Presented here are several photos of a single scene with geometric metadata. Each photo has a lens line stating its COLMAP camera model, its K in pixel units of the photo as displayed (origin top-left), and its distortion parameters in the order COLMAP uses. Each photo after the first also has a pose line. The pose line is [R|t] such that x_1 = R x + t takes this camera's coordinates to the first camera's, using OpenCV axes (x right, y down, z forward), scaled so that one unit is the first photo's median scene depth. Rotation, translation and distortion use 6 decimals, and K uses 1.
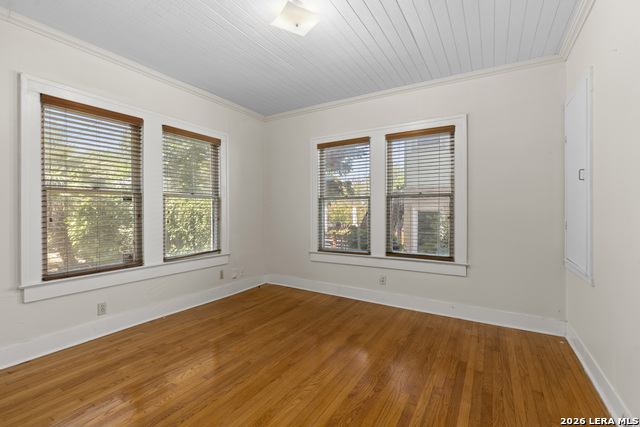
lens RADIAL K [[292.9, 0, 322.4], [0, 292.9, 206.7], [0, 0, 1]] dist [-0.003790, 0.000167]
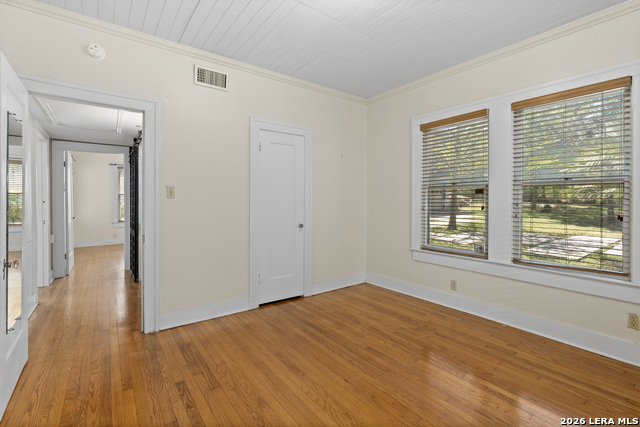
lens RADIAL K [[296.9, 0, 321.6], [0, 296.9, 203.9], [0, 0, 1]] dist [-0.001794, -0.000269]
pose [[-0.380609, 0.011648, -0.924663, 0.645018], [0.005094, 0.999932, 0.010499, 0.003540], [0.924722, -0.000715, -0.380642, 1.108563]]
